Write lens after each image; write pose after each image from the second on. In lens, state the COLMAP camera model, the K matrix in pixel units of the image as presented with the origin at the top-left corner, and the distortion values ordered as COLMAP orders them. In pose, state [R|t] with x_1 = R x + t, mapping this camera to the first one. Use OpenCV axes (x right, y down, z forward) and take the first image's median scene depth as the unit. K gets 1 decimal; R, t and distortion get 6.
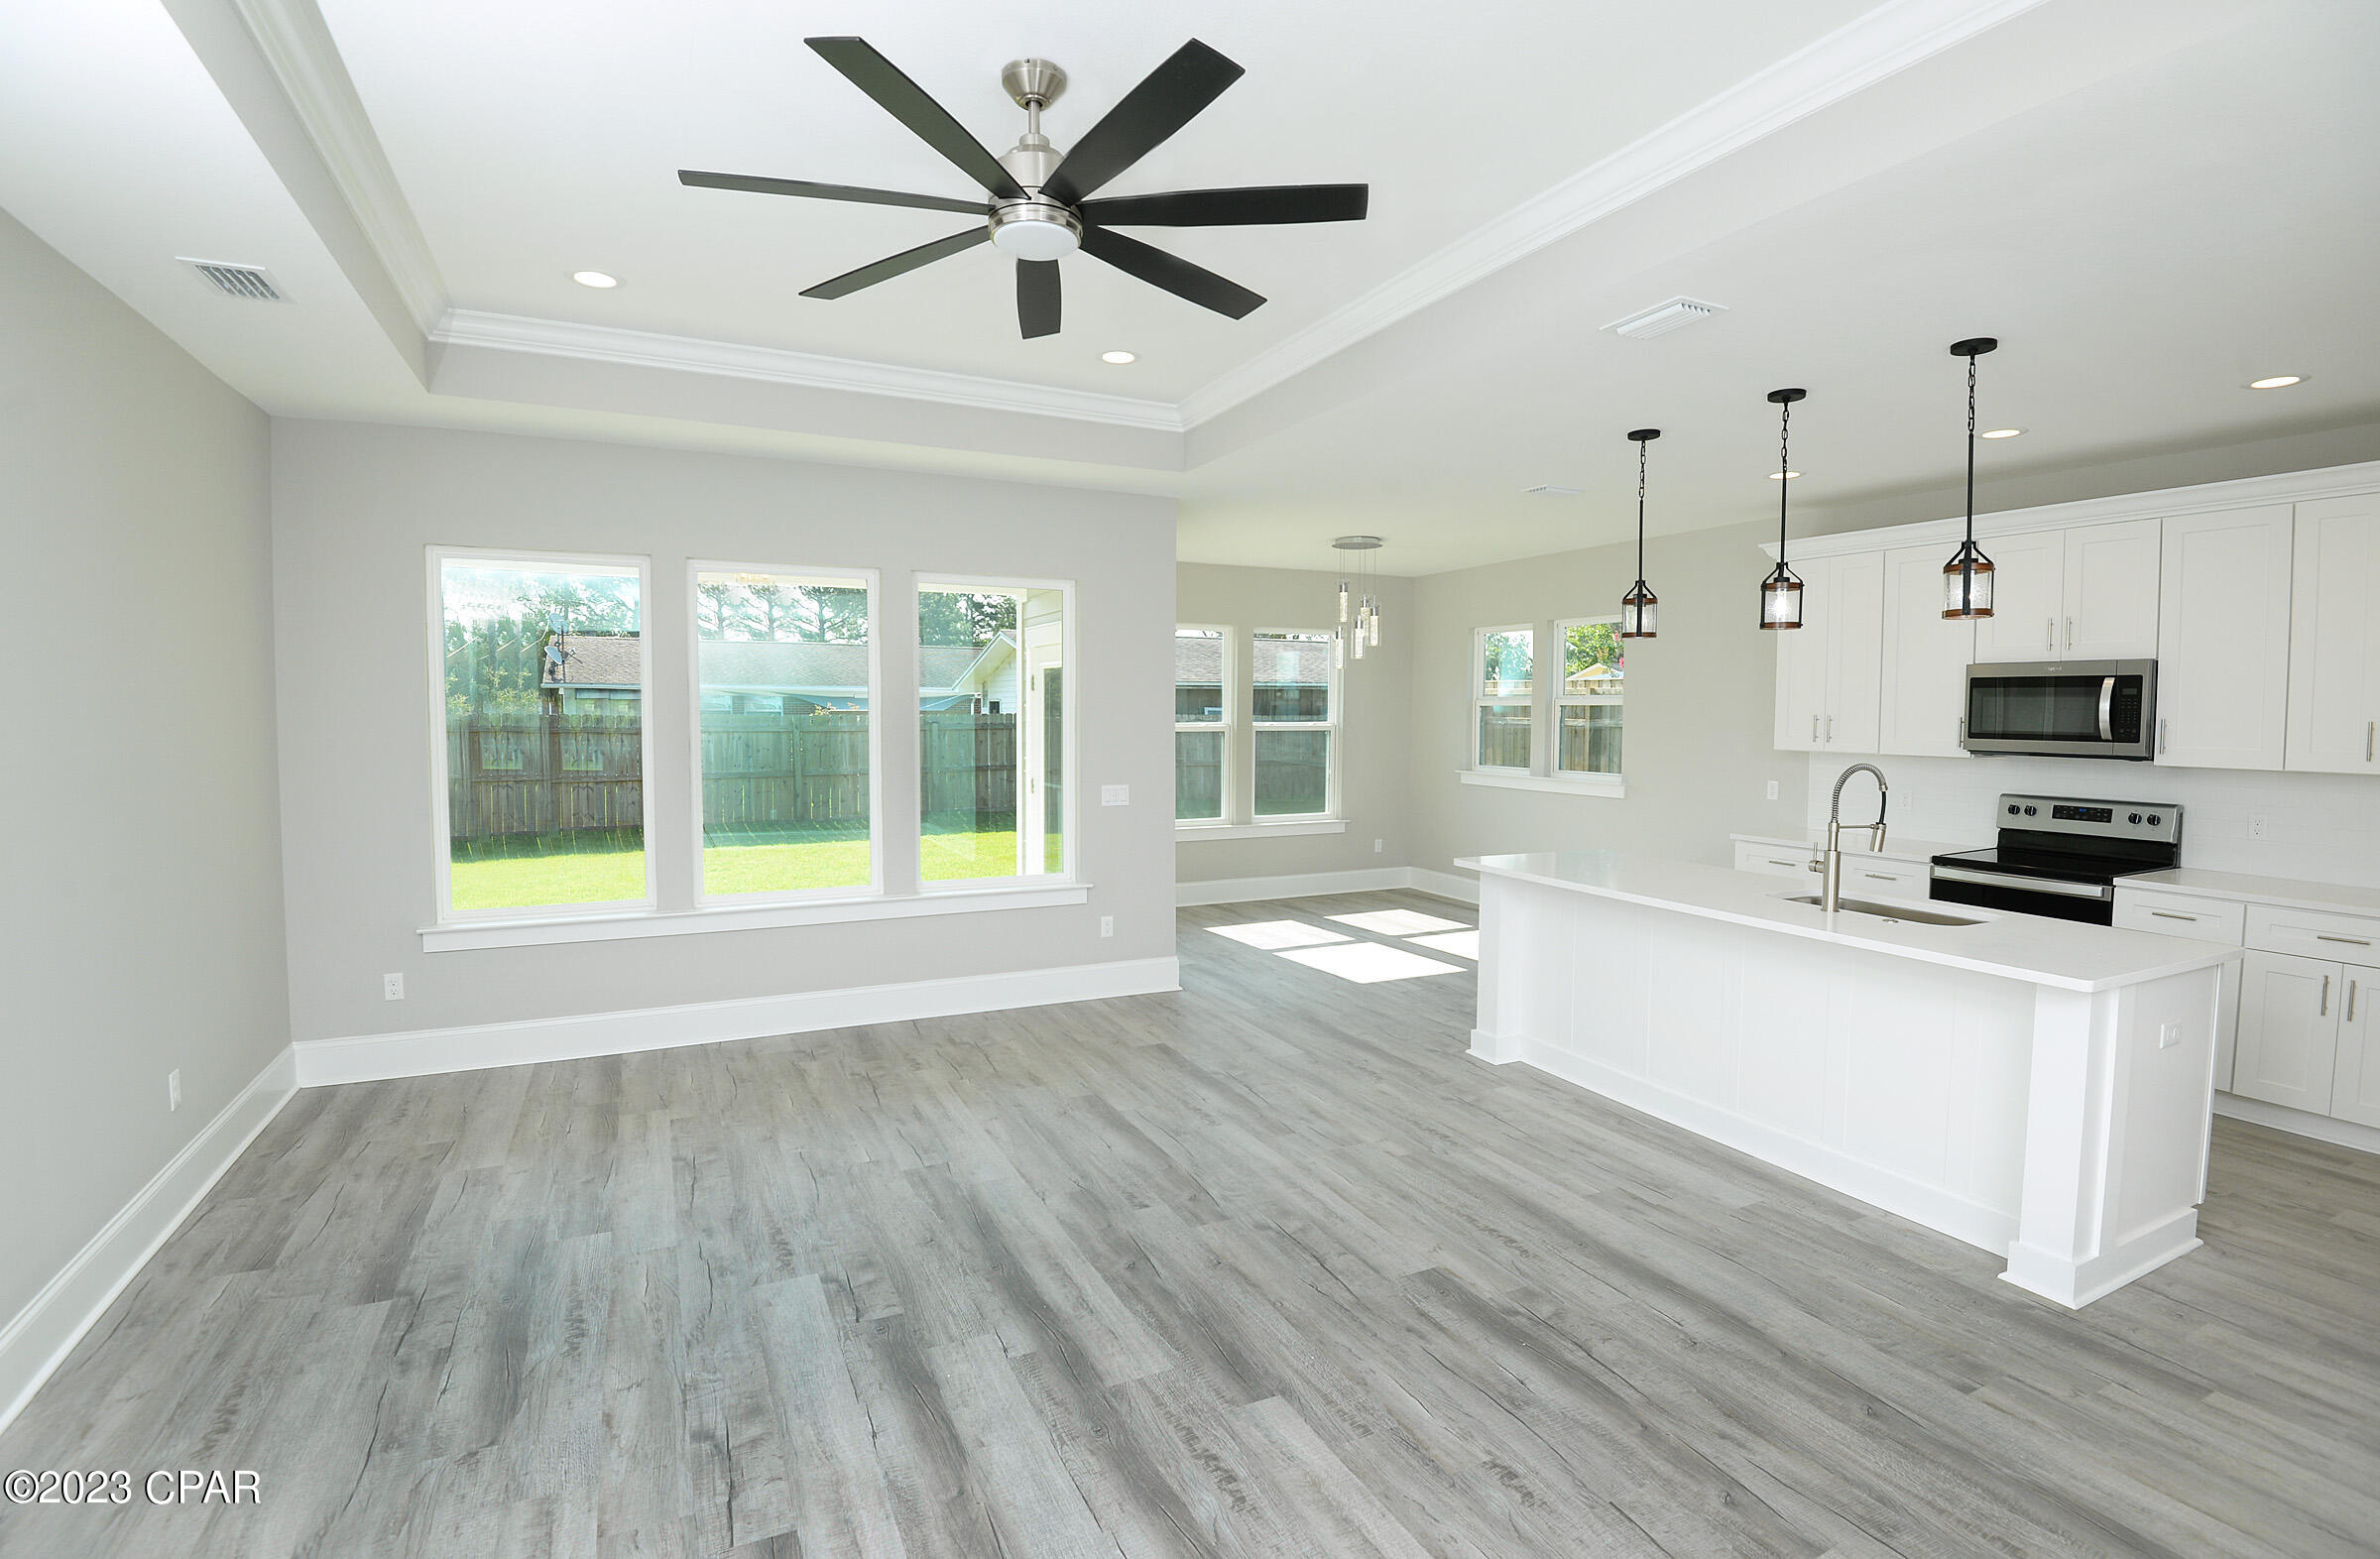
lens RADIAL K [[1101.8, 0, 1183.9], [0, 1101.8, 771.7], [0, 0, 1]] dist [-0.018138, -0.018185]
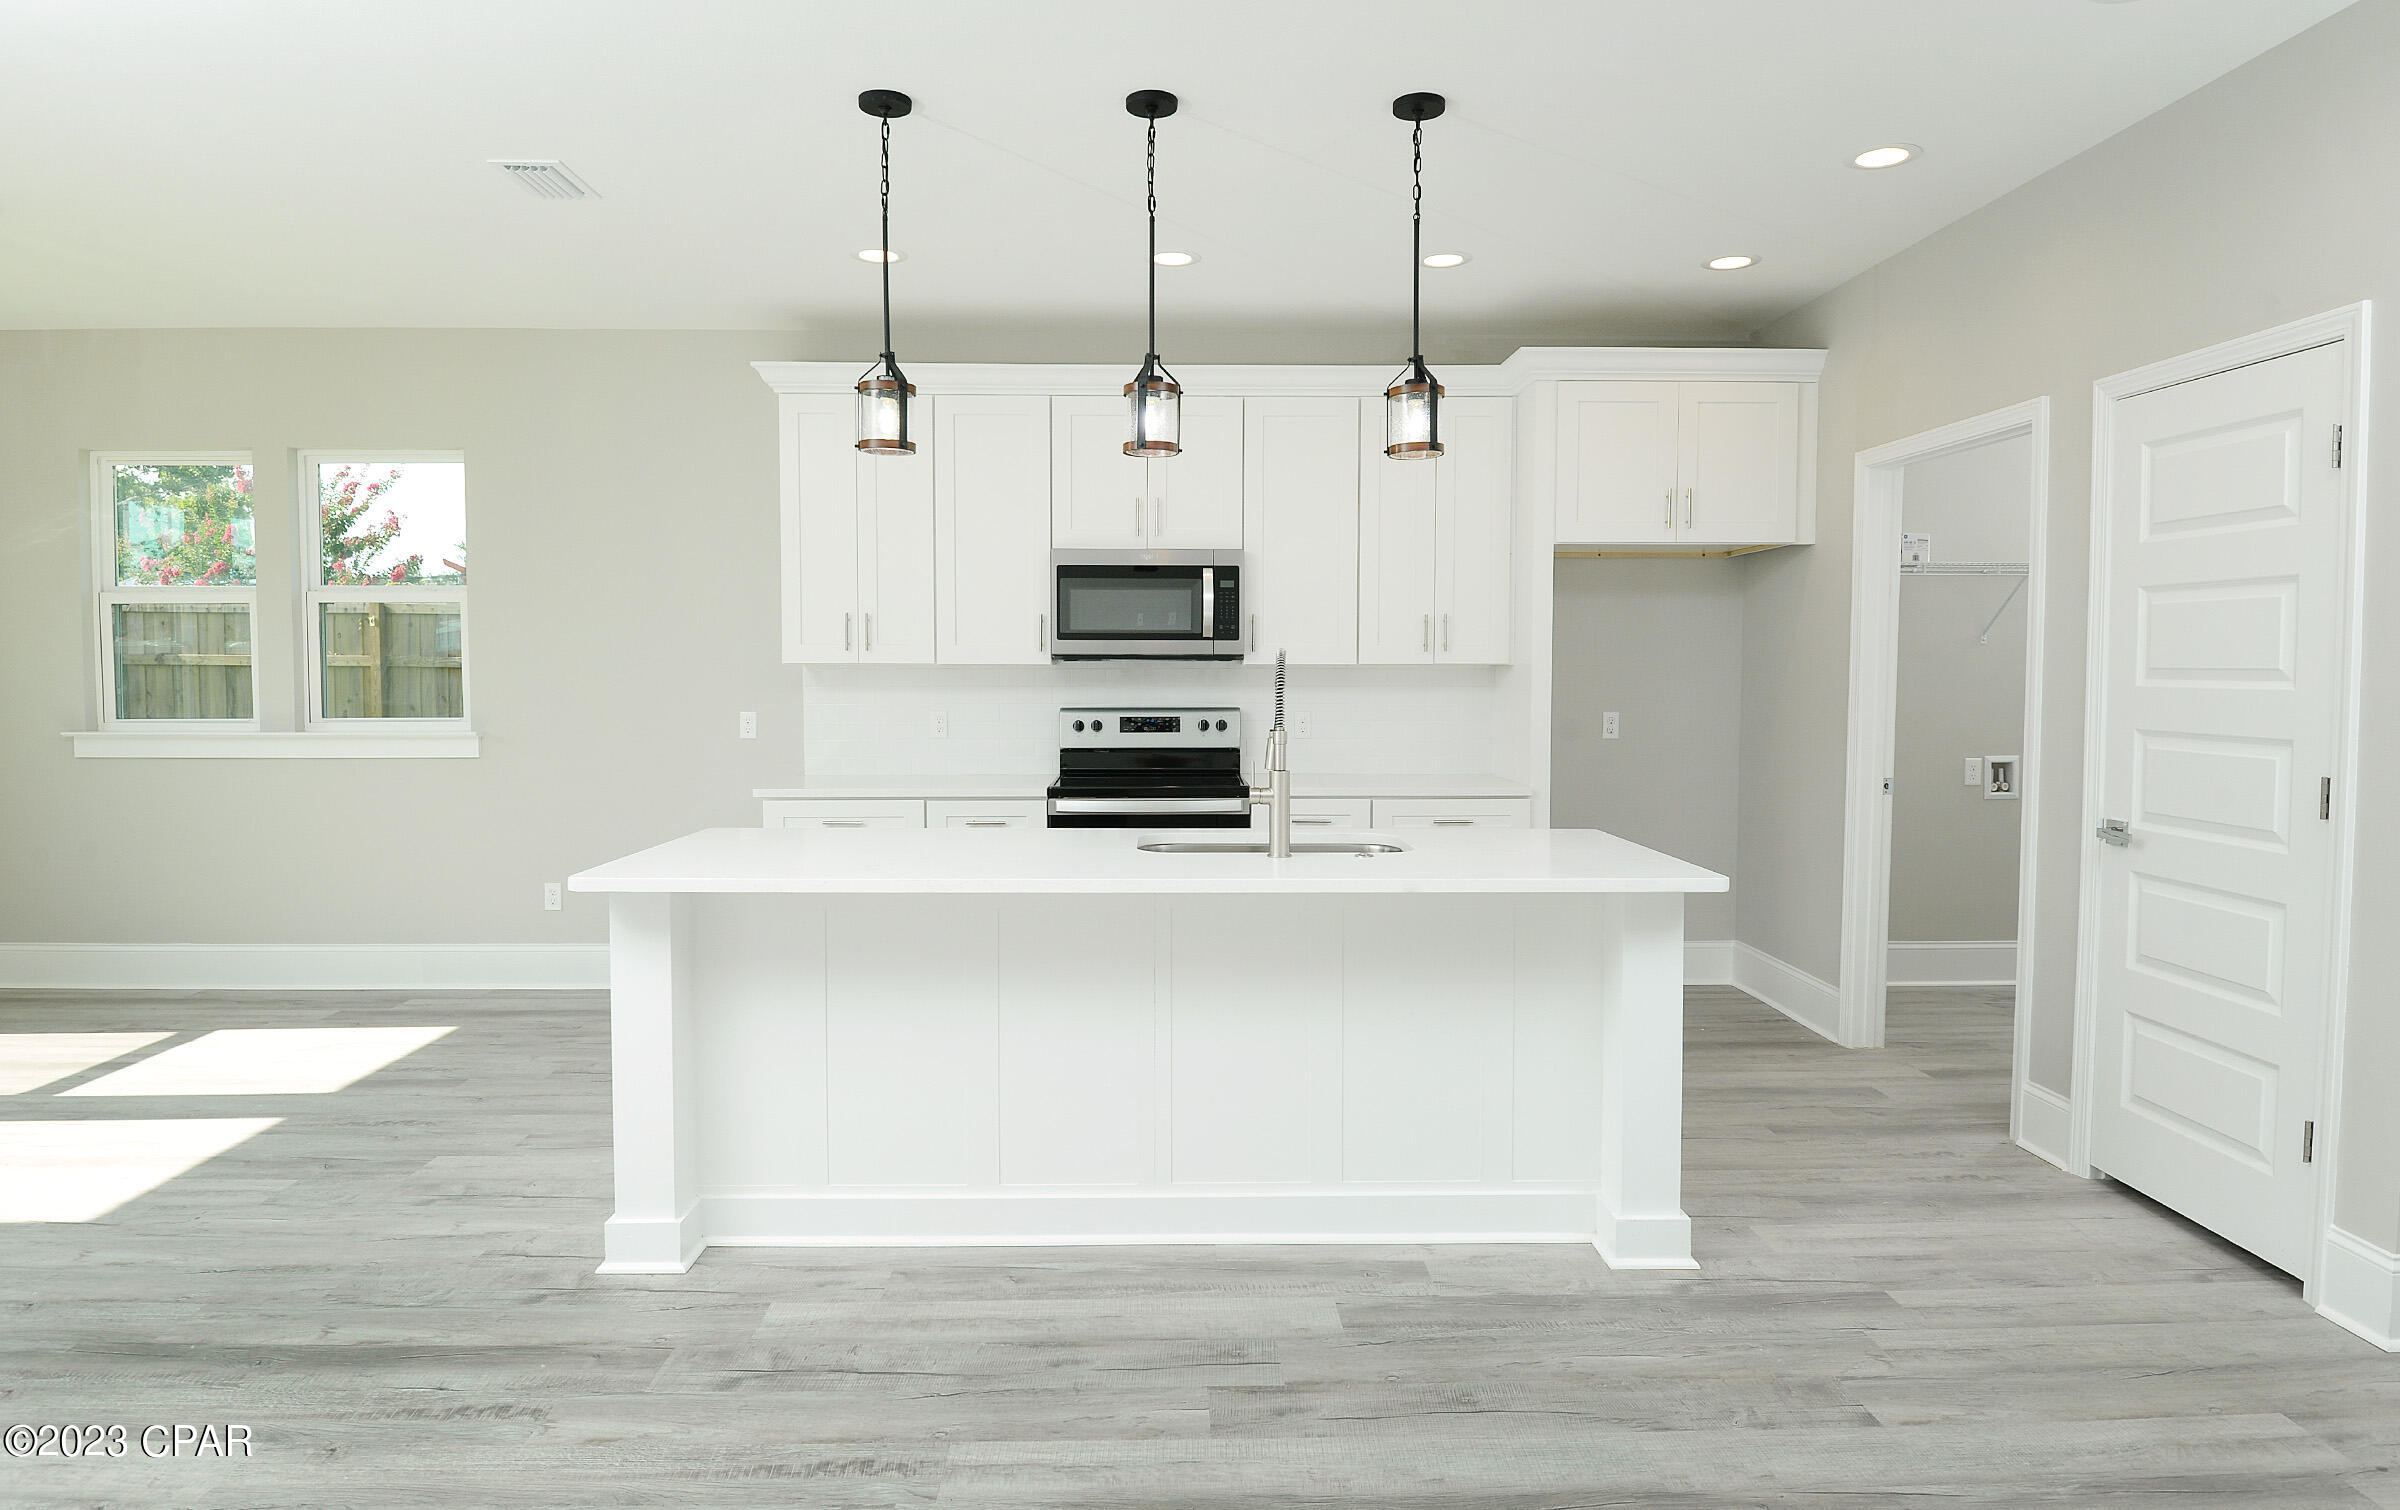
lens RADIAL K [[1352.5, 0, 1185.6], [0, 1352.5, 731.3], [0, 0, 1]] dist [-0.001131, -0.022571]
pose [[0.417398, -0.050522, 0.907318, -0.198164], [0.053401, 0.998092, 0.031010, 0.013811], [-0.907153, 0.035508, 0.419299, 0.609397]]
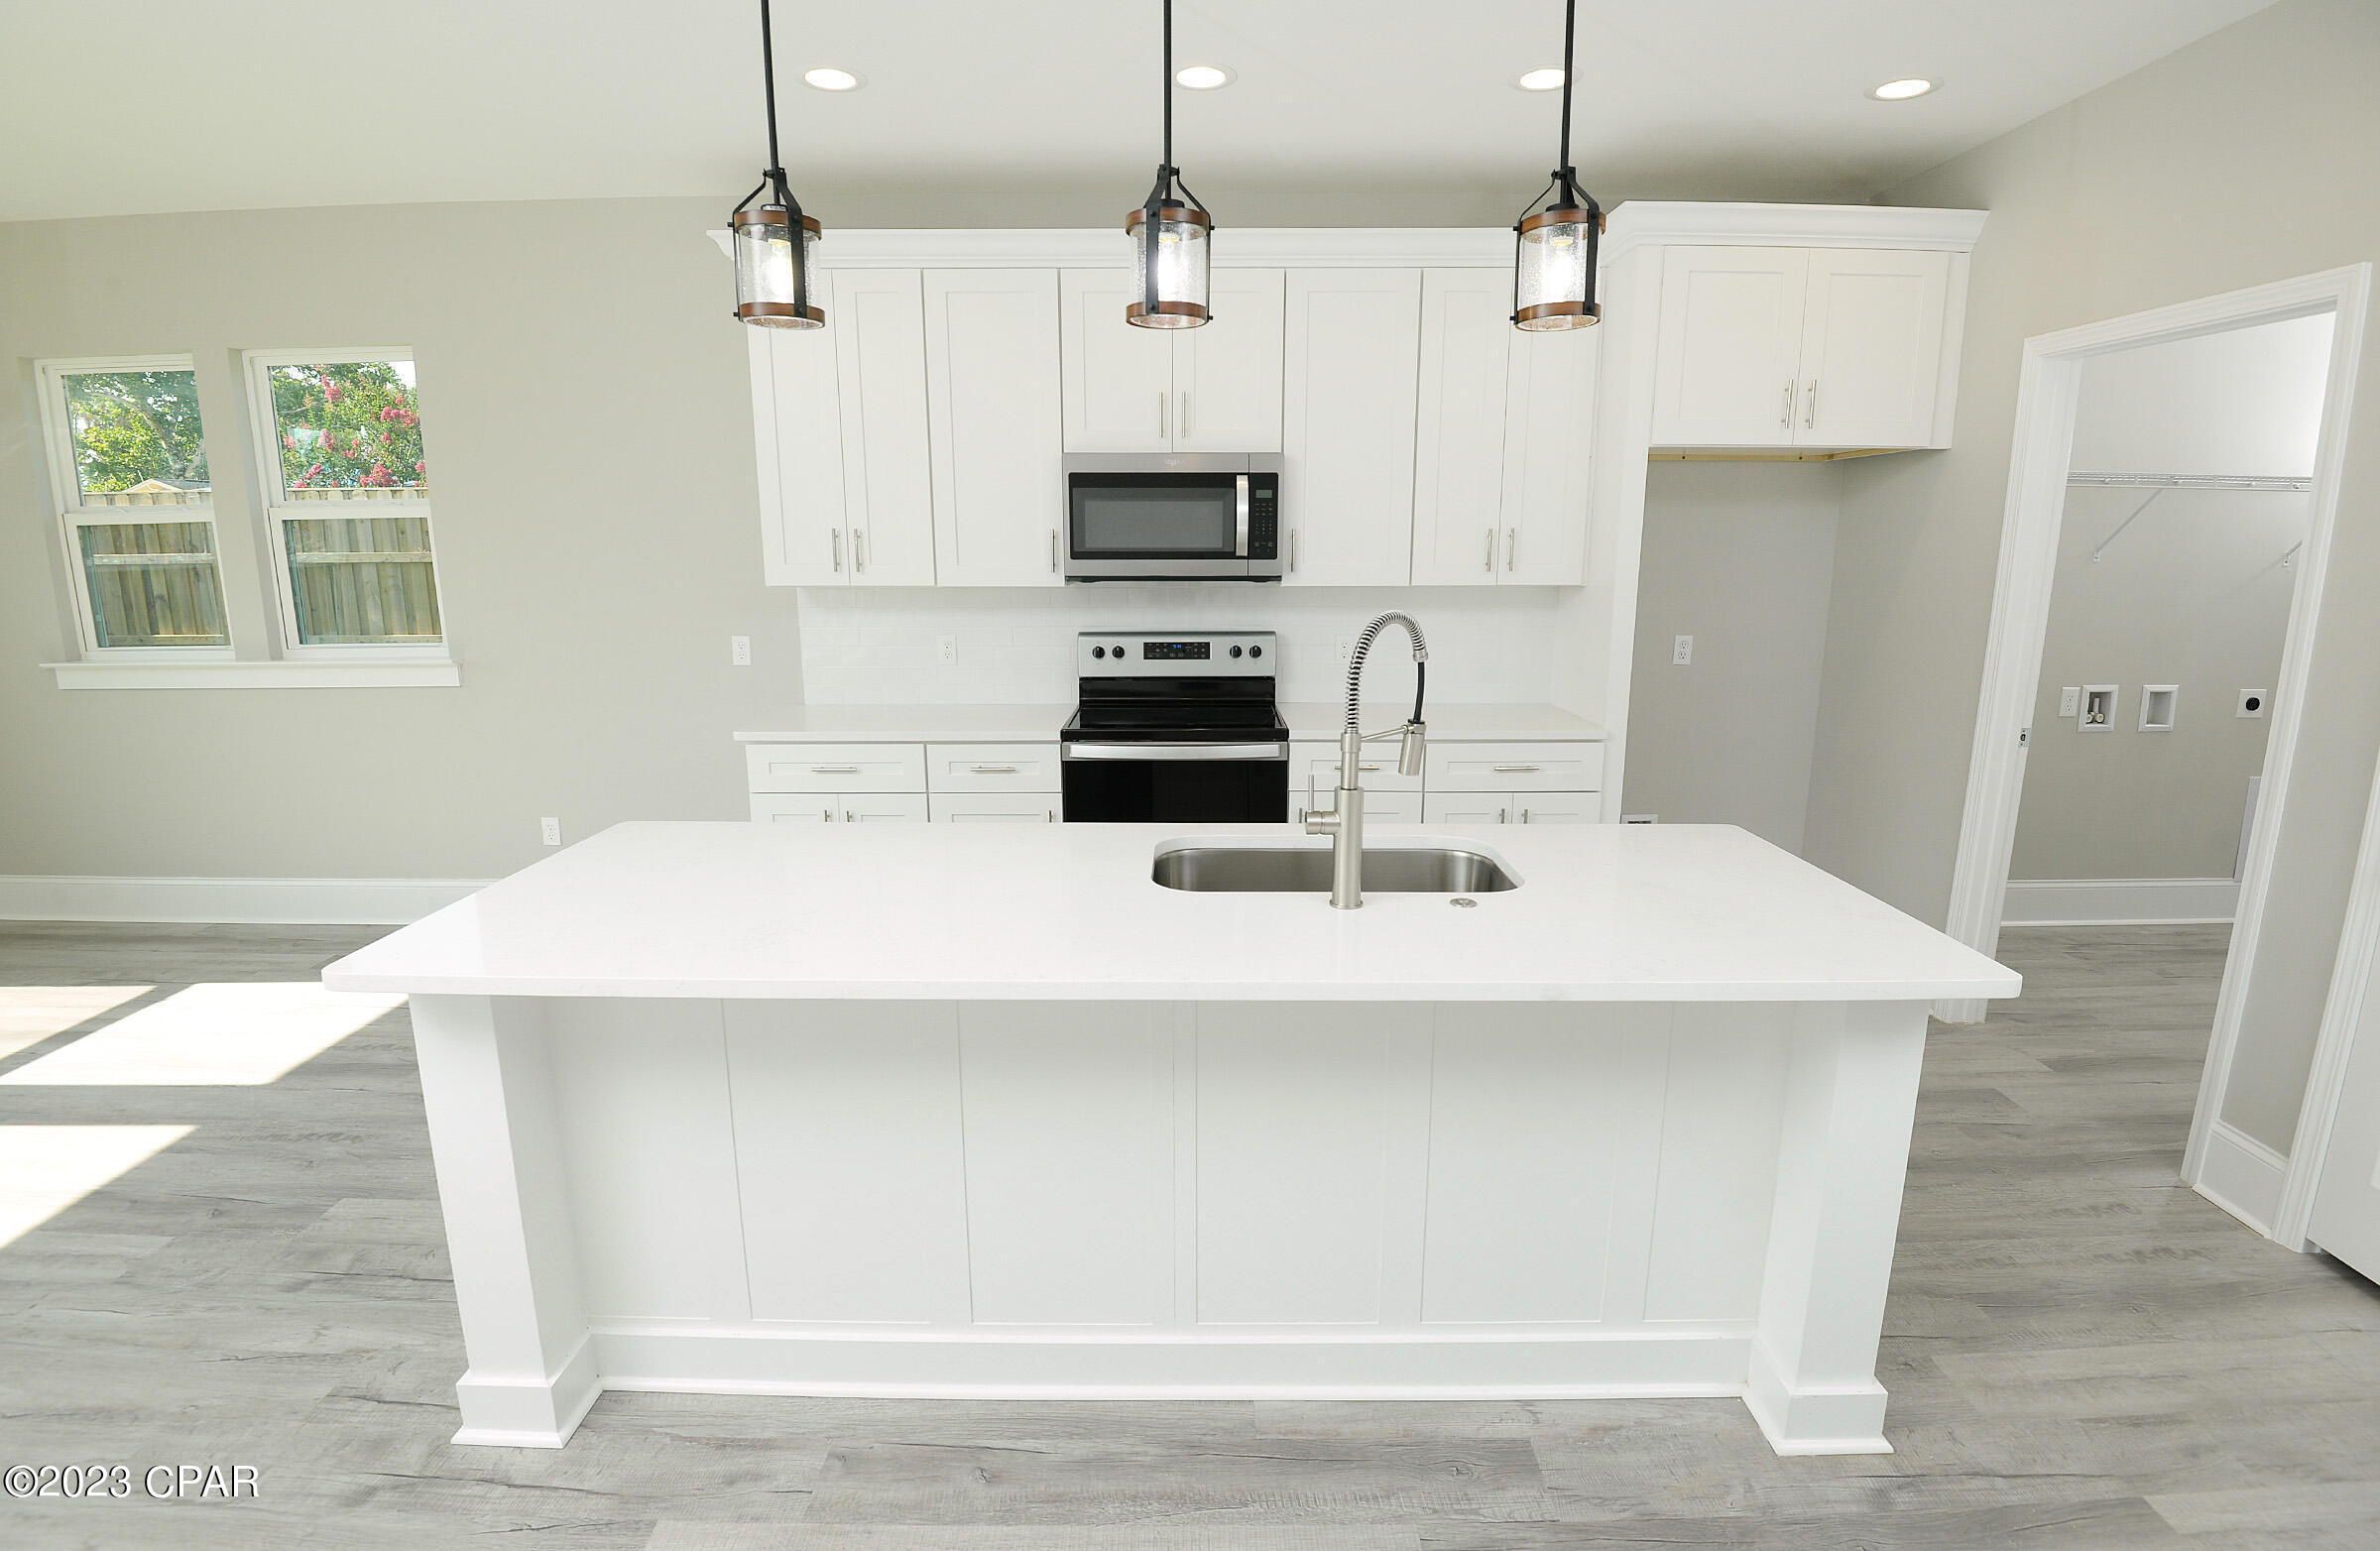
lens RADIAL K [[1123.0, 0, 1190.0], [0, 1123.0, 775.5], [0, 0, 1]] dist [-0.015235, -0.017336]
pose [[0.437465, -0.190423, 0.878842, 0.096707], [0.054619, 0.981144, 0.185402, -0.029667], [-0.897575, -0.033105, 0.439617, 0.743299]]
